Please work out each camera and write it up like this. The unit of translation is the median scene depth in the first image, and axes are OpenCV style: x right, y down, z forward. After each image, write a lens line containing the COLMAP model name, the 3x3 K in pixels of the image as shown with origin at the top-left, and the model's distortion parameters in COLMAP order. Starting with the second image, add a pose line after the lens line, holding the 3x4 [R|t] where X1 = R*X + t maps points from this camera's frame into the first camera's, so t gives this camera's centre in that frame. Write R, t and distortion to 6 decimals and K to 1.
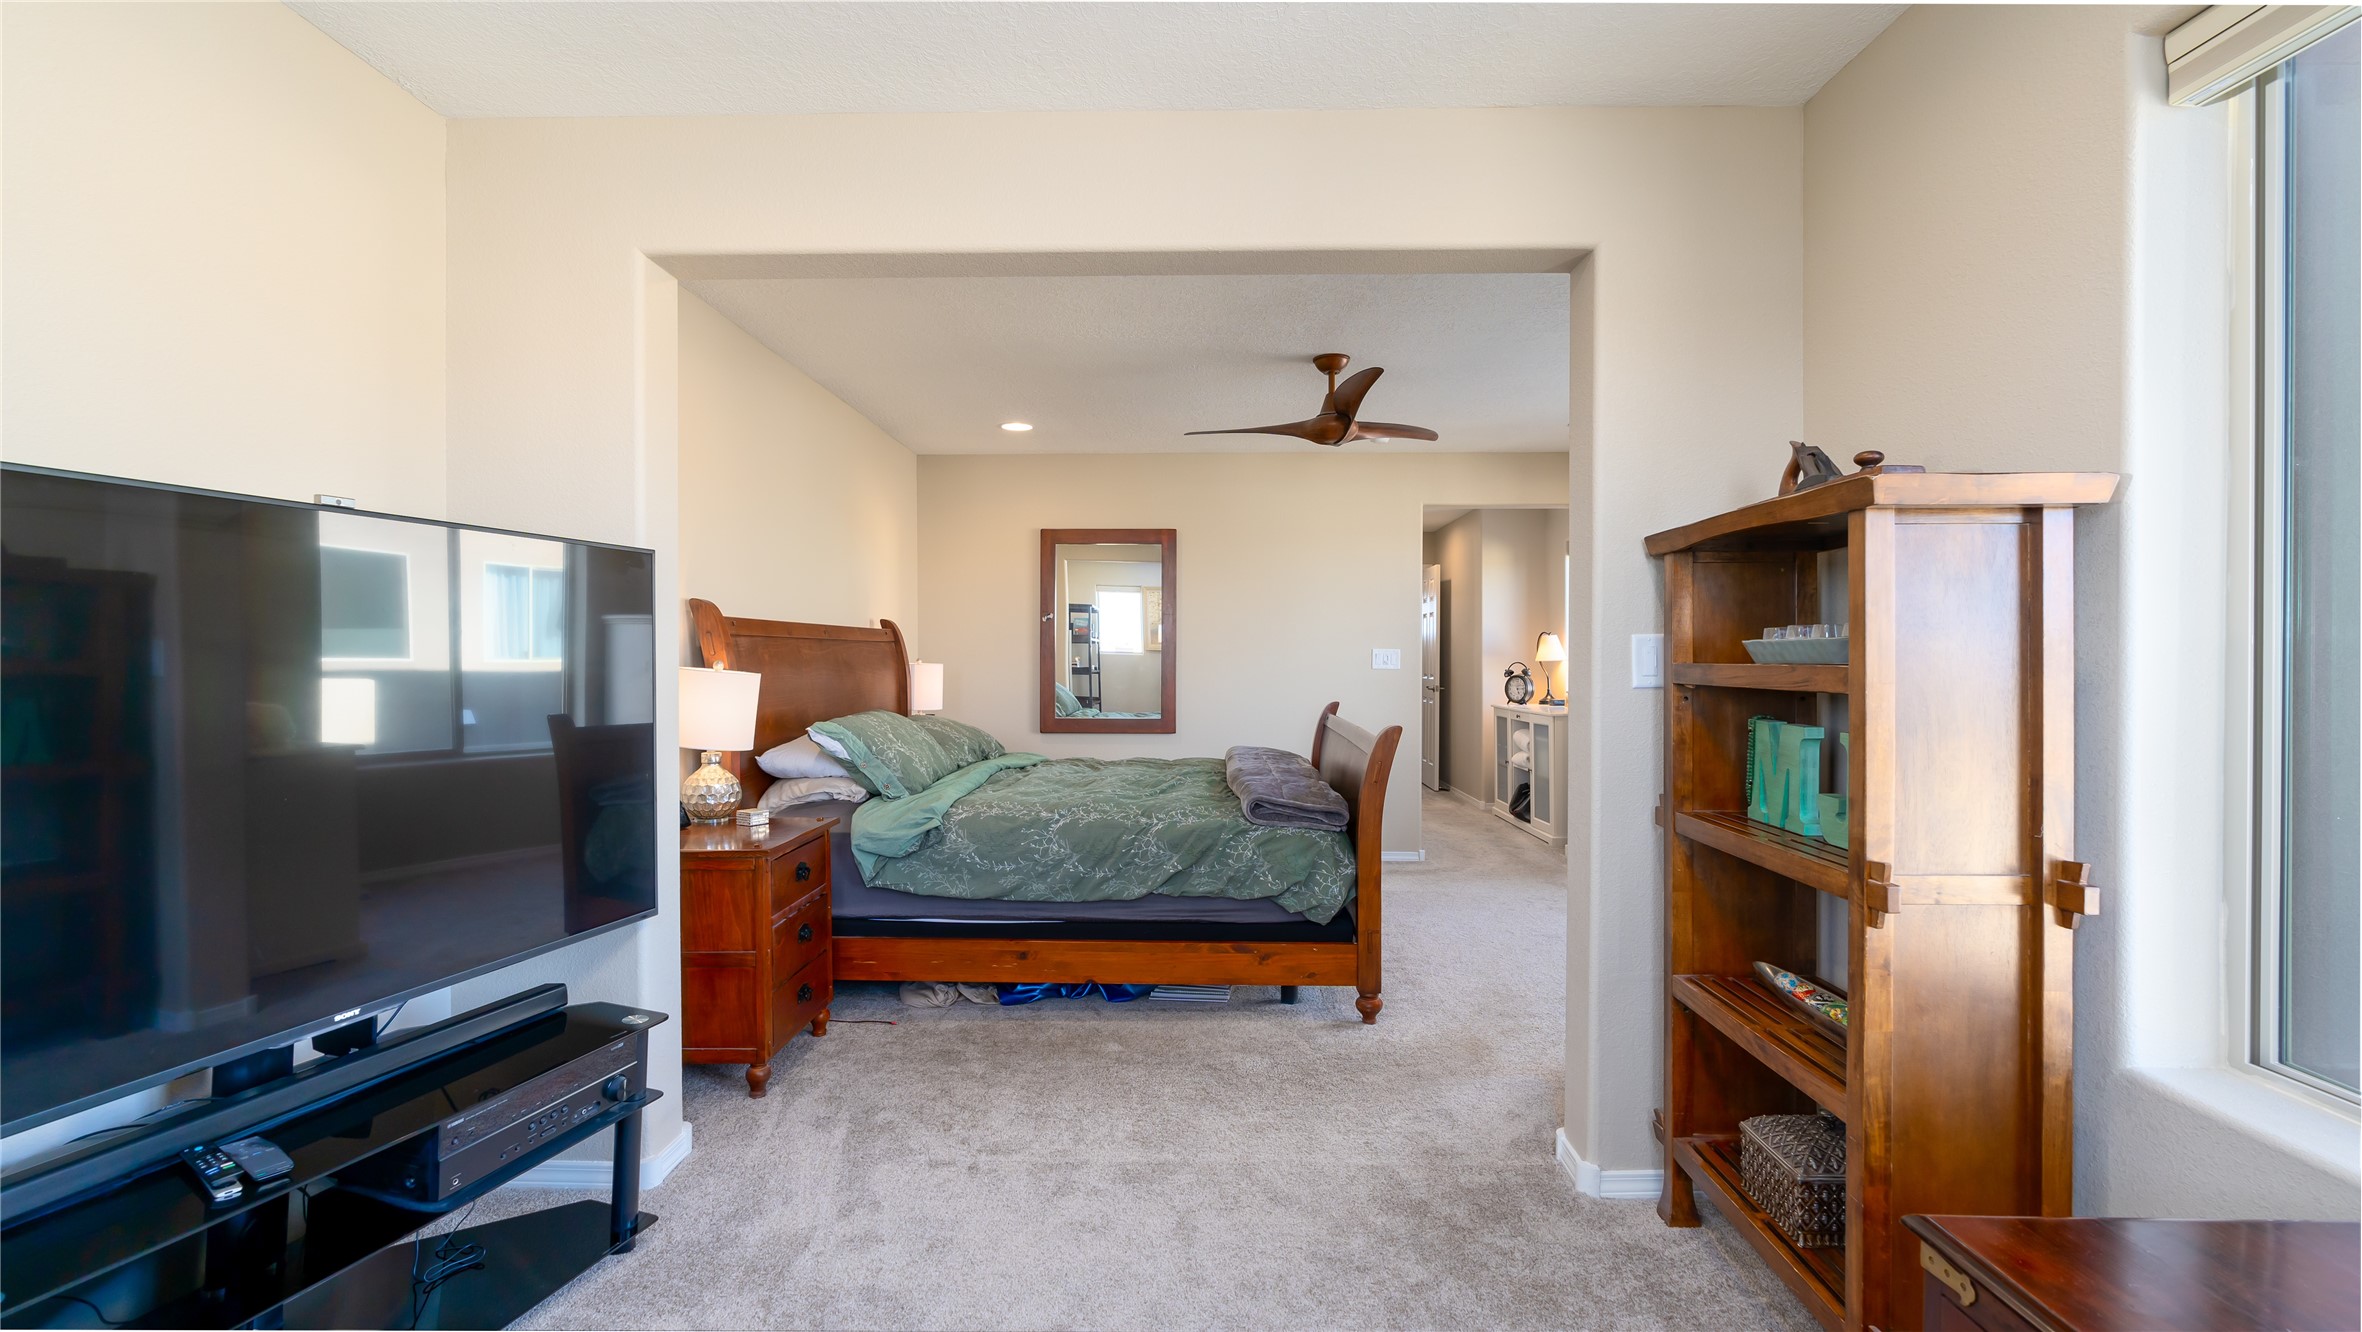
lens RADIAL K [[1063.2, 0, 1188.8], [0, 1063.2, 670.2], [0, 0, 1]] dist [-0.001753, 0.000219]
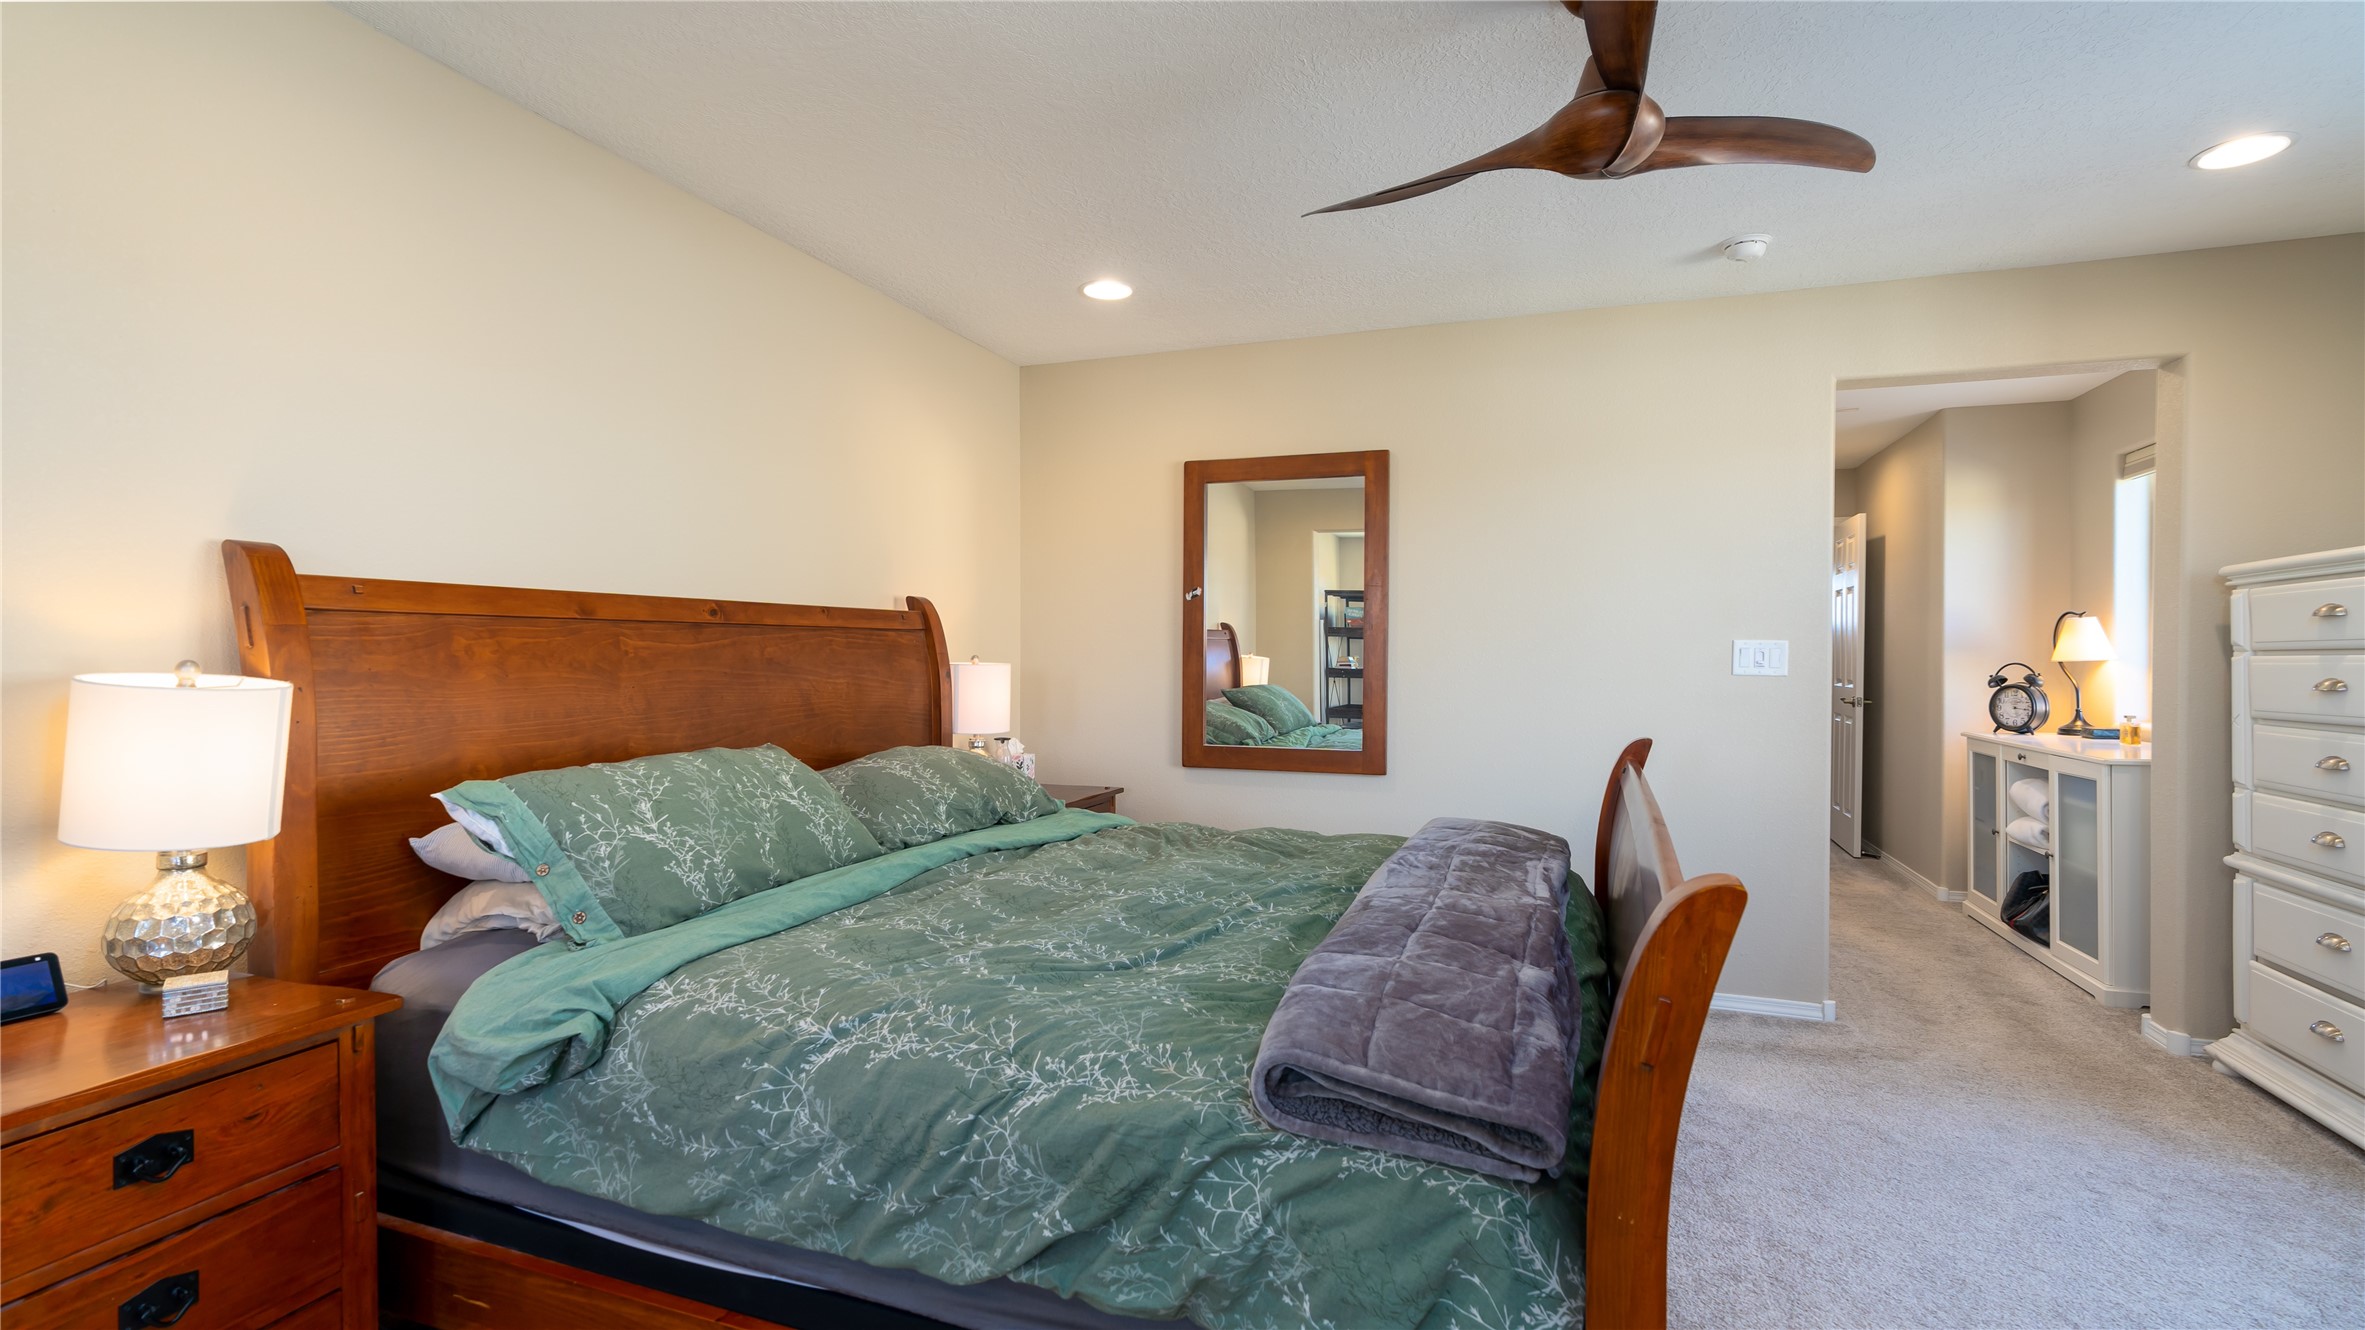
lens RADIAL K [[1064.5, 0, 1190.3], [0, 1064.5, 669.2], [0, 0, 1]] dist [-0.001753, 0.000219]
pose [[0.946328, 0.005875, -0.323155, 0.093387], [-0.005012, 0.999981, 0.003501, -0.005321], [0.323170, -0.001694, 0.946340, 0.417343]]
